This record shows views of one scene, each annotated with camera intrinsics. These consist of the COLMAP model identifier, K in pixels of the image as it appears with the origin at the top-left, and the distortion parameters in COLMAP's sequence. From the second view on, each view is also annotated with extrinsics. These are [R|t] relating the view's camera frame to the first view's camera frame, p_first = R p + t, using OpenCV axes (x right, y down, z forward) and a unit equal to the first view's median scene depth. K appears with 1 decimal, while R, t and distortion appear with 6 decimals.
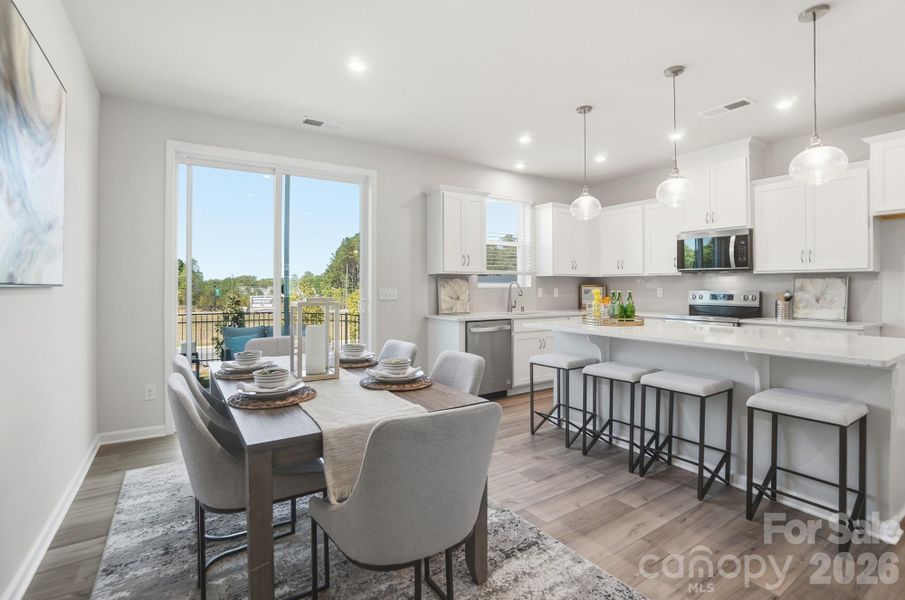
lens RADIAL K [[426.3, 0, 447.8], [0, 426.3, 284.2], [0, 0, 1]] dist [-0.064852, 0.027585]
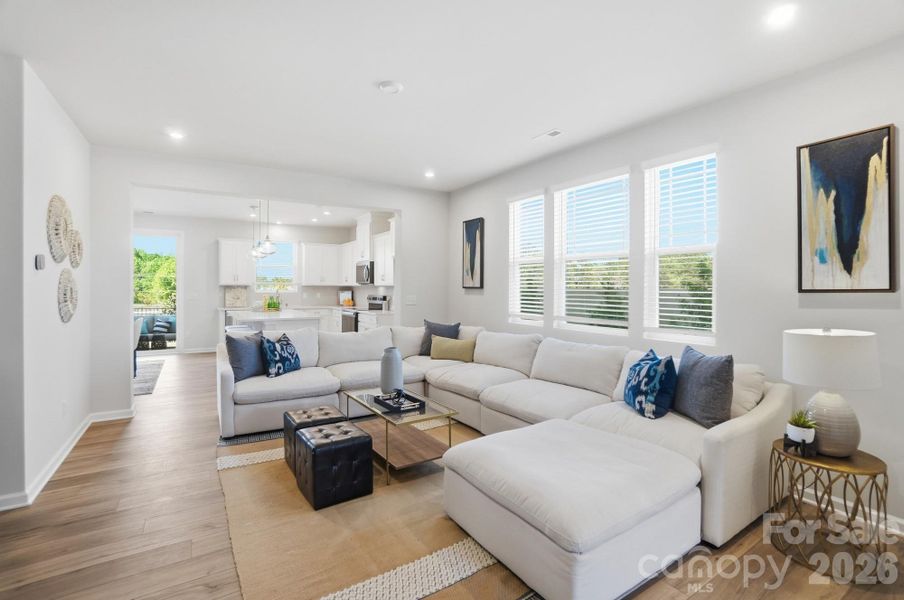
lens RADIAL K [[413.4, 0, 437.7], [0, 413.4, 287.5], [0, 0, 1]] dist [-0.053778, 0.020579]
pose [[0.999490, 0.002027, -0.031880, 1.041672], [-0.001862, 0.999985, 0.005207, -0.027866], [0.031890, -0.005145, 0.999478, -0.790583]]
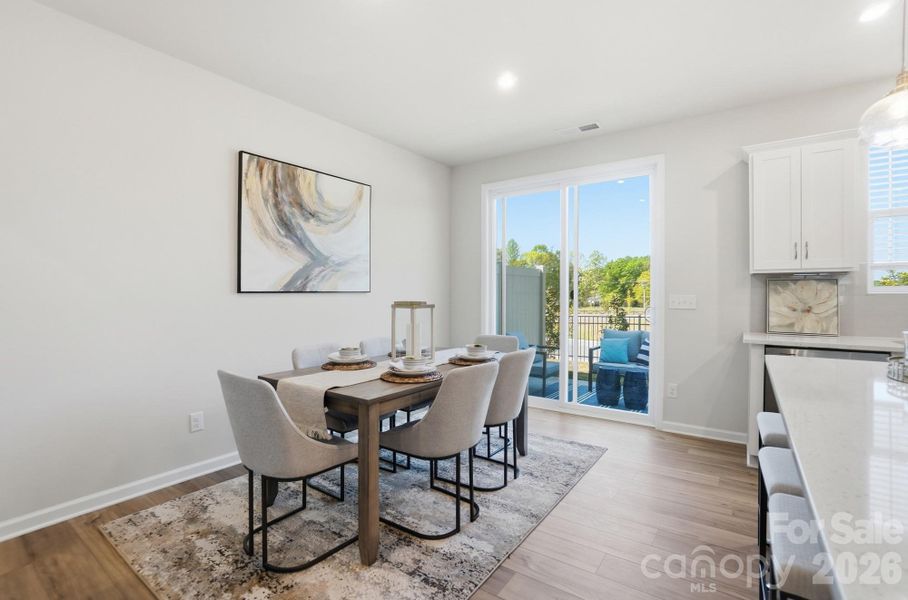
lens RADIAL K [[415.1, 0, 451.2], [0, 415.1, 296.6], [0, 0, 1]] dist [-0.050179, 0.008628]
pose [[0.360490, 0.009609, -0.932714, 0.444244], [0.006591, 0.999896, 0.012849, 0.000792], [0.932740, -0.010780, 0.360389, 0.320191]]
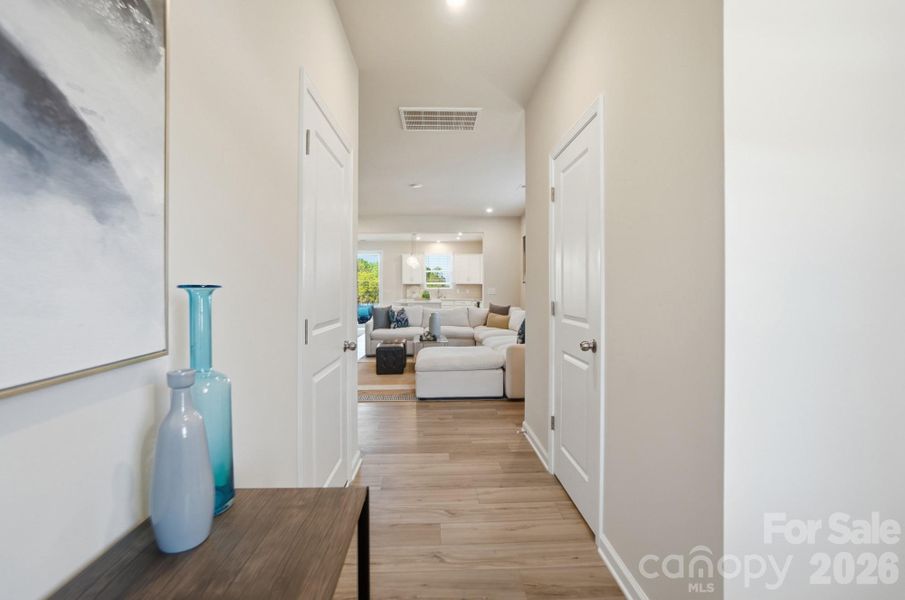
lens RADIAL K [[404.2, 0, 448.7], [0, 404.2, 285.3], [0, 0, 1]] dist [-0.039501, 0.000363]
pose [[0.859484, -0.004634, -0.511141, 1.730348], [0.001660, 0.999979, -0.006274, 0.001357], [0.511159, 0.004543, 0.859474, -1.243734]]
